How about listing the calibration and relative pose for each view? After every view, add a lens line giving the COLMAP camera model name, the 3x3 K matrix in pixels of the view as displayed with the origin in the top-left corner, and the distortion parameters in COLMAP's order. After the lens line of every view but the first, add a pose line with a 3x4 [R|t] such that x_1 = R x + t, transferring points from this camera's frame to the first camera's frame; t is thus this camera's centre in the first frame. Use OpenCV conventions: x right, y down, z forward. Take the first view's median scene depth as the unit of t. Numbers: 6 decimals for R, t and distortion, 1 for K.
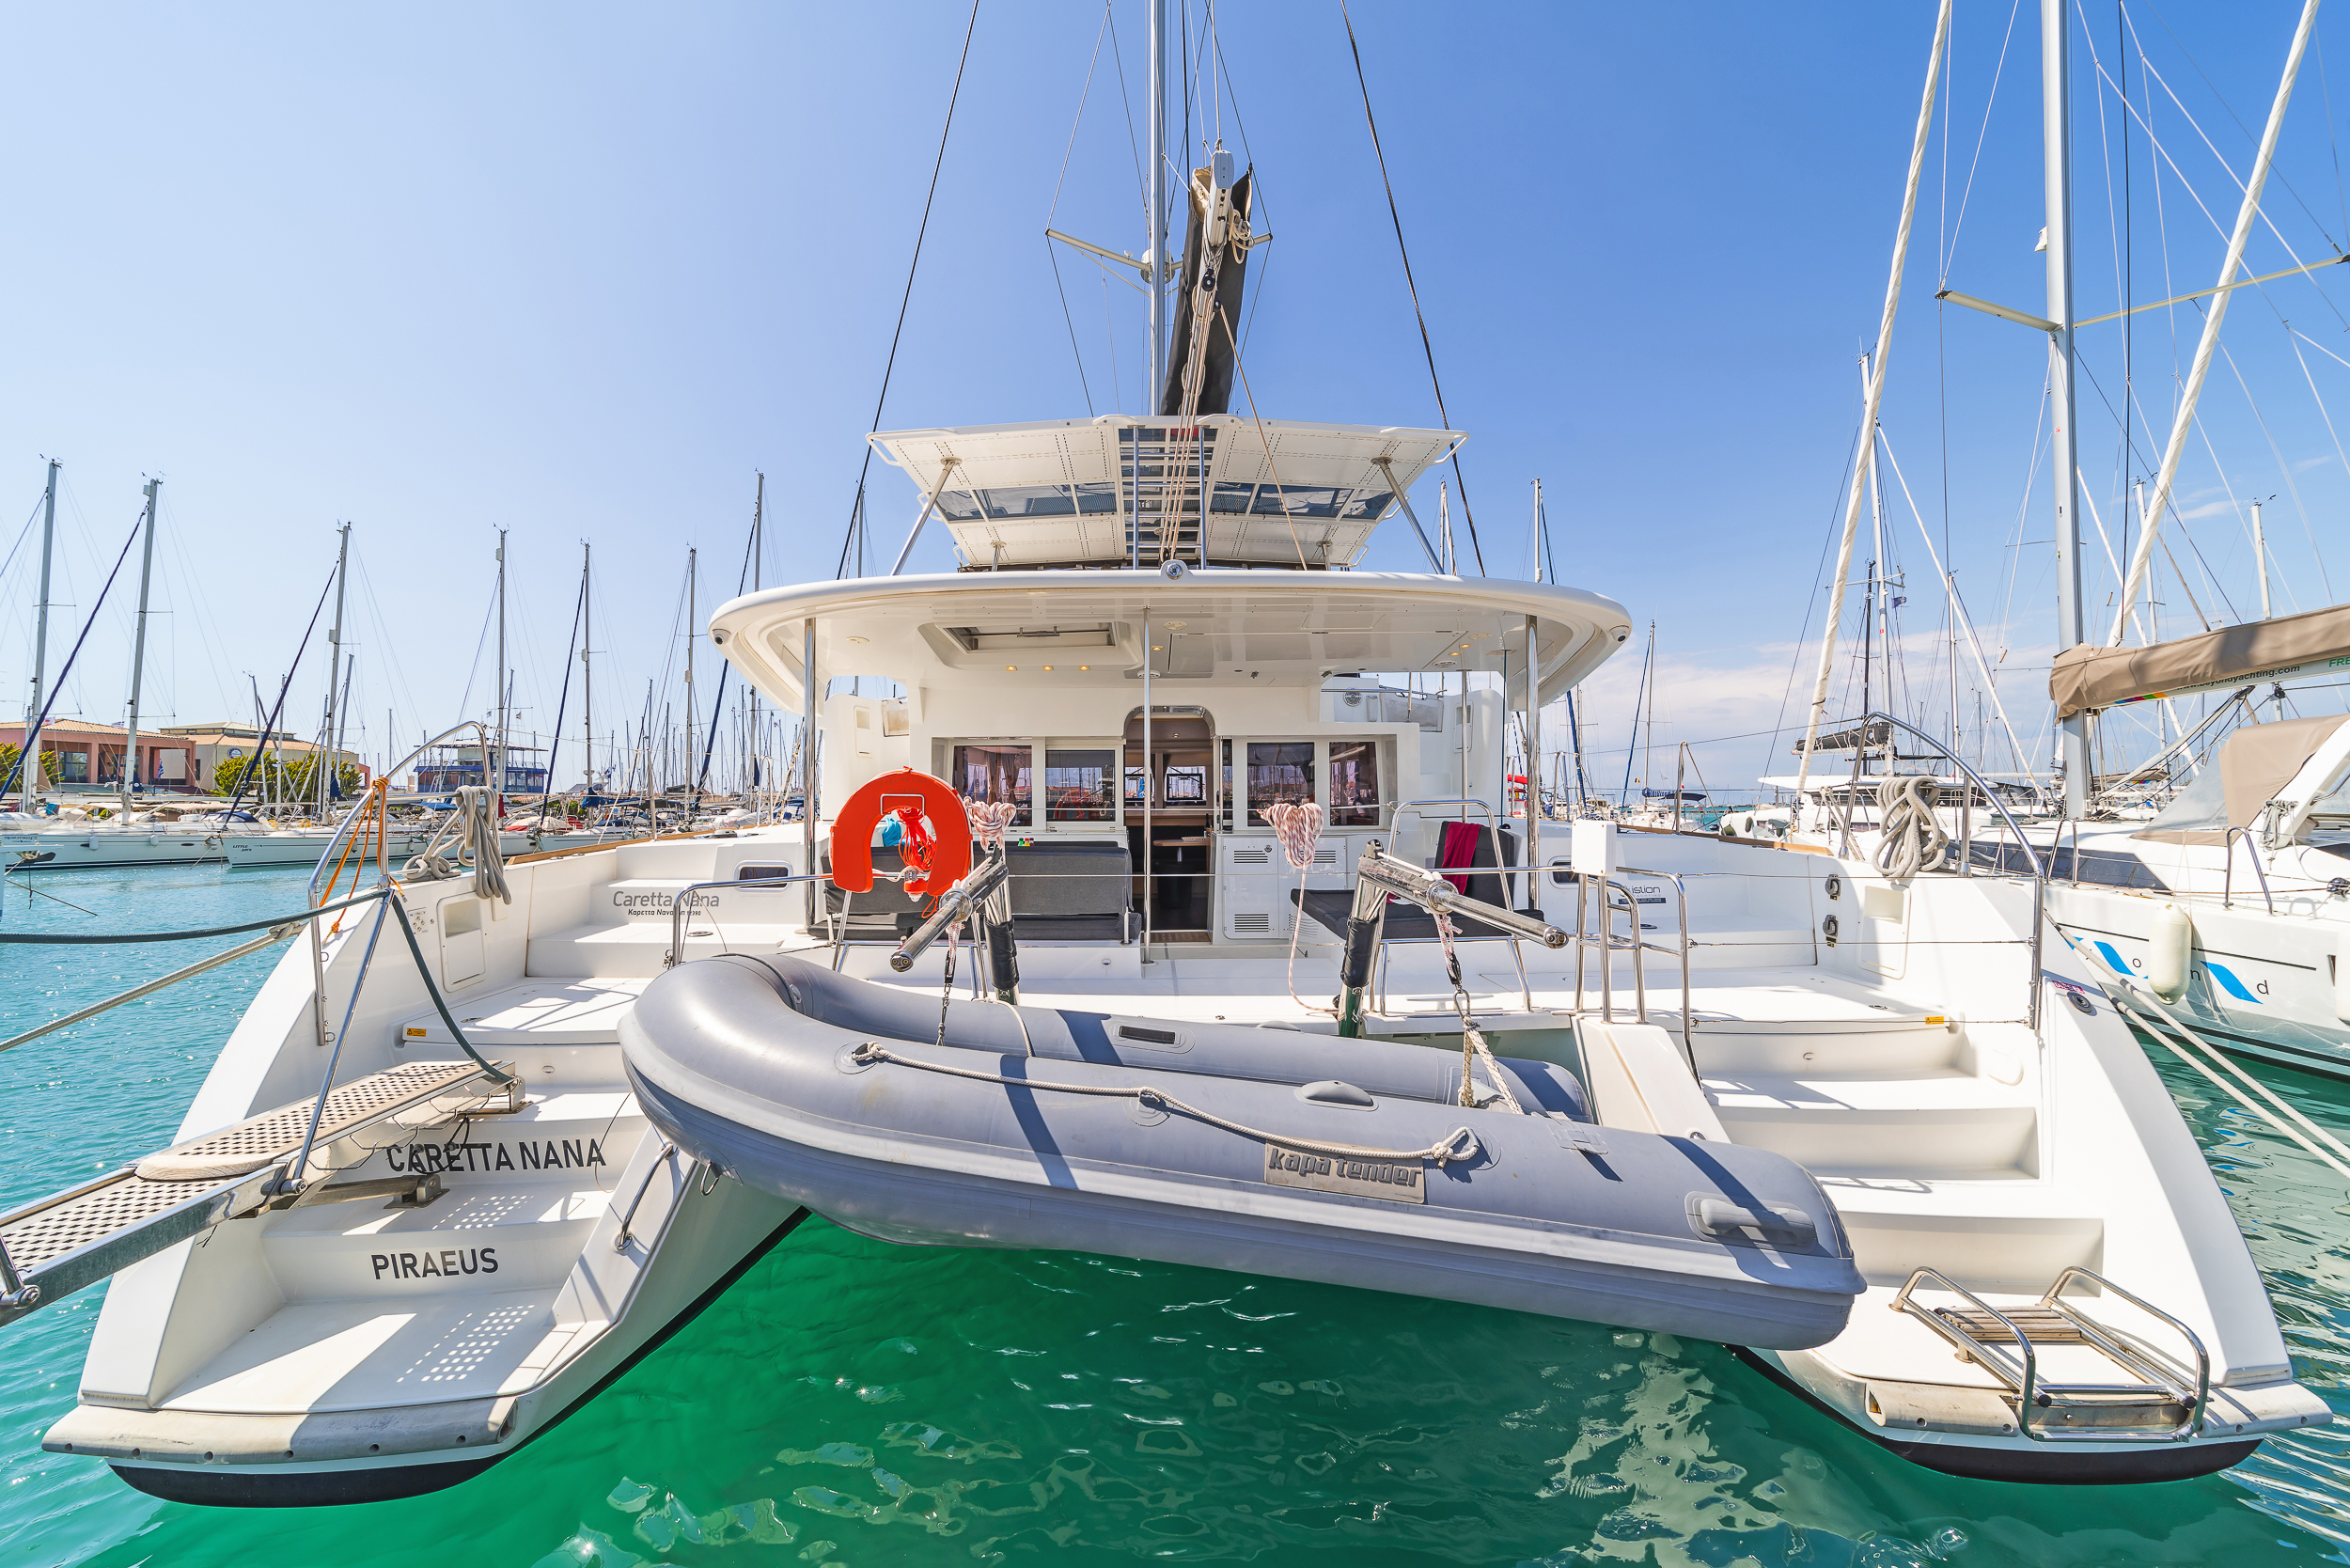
lens RADIAL K [[925.3, 0, 1192.7], [0, 925.3, 785.5], [0, 0, 1]] dist [-0.002201, -0.000077]
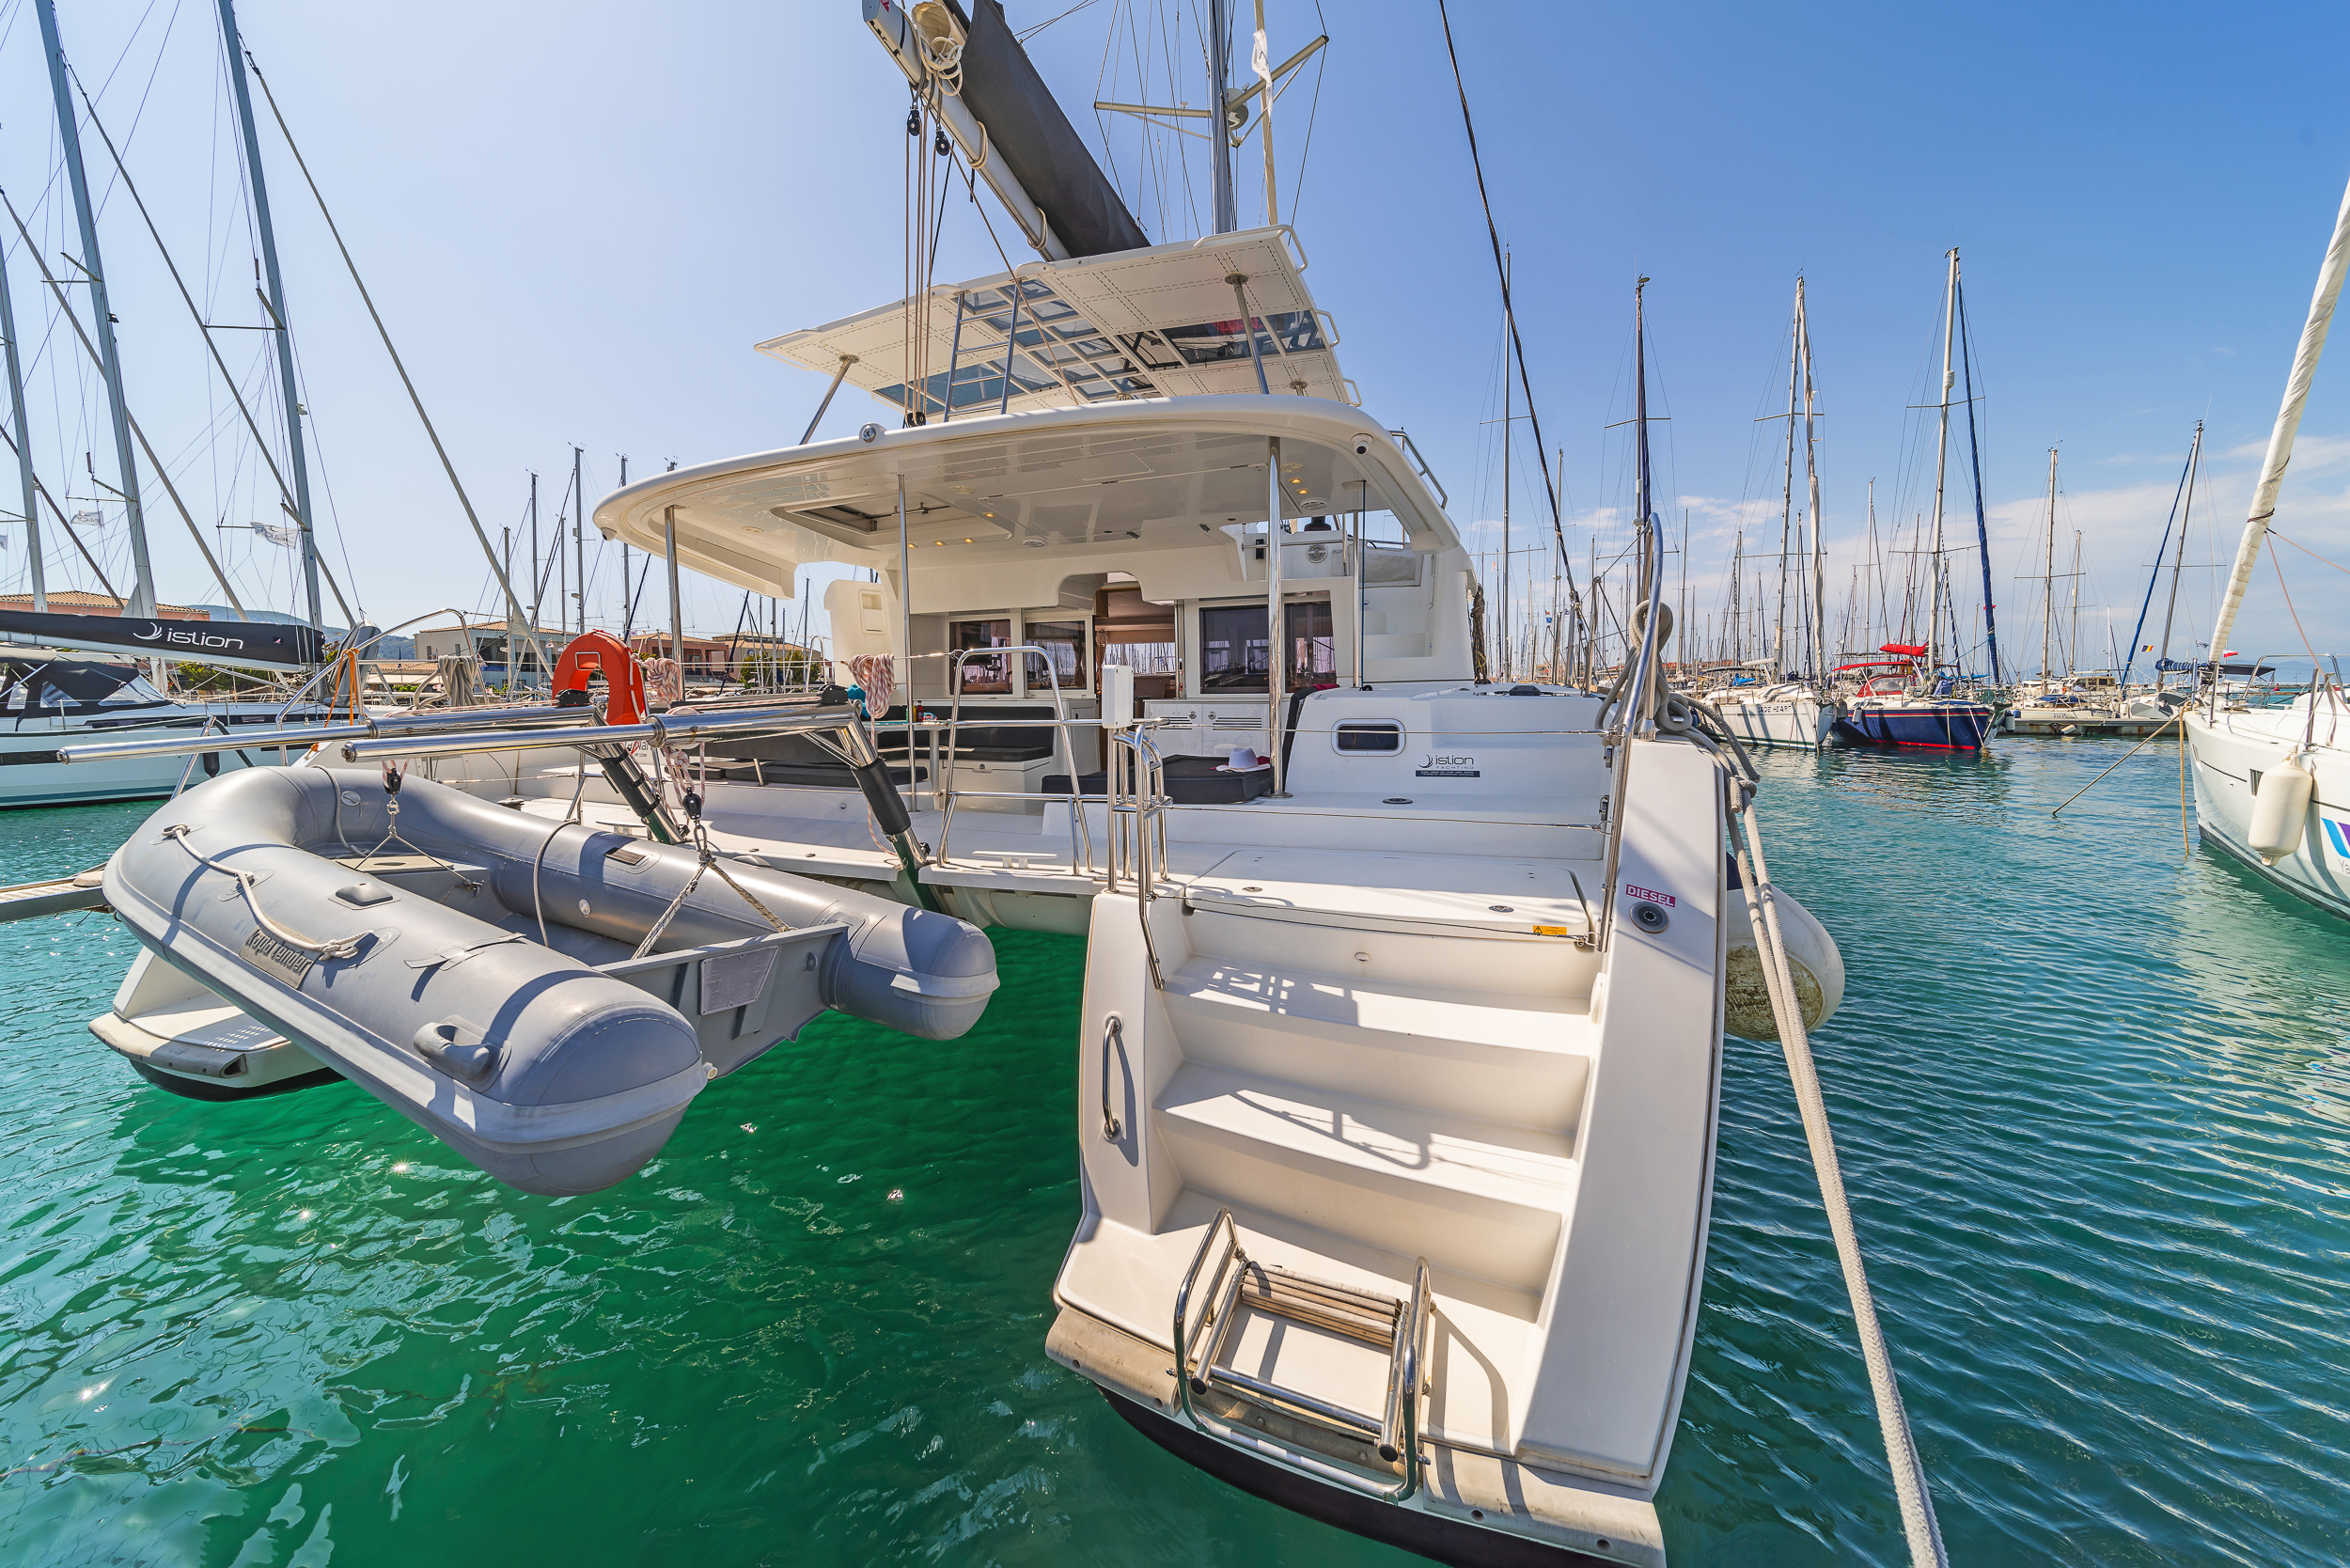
lens RADIAL K [[874.8, 0, 1185.6], [0, 874.8, 782.2], [0, 0, 1]] dist [-0.001828, -0.000205]
pose [[0.909812, 0.037042, -0.413364, 0.437594], [0.015863, 0.992177, 0.123825, 0.022028], [0.414717, -0.119215, 0.902108, 0.135265]]
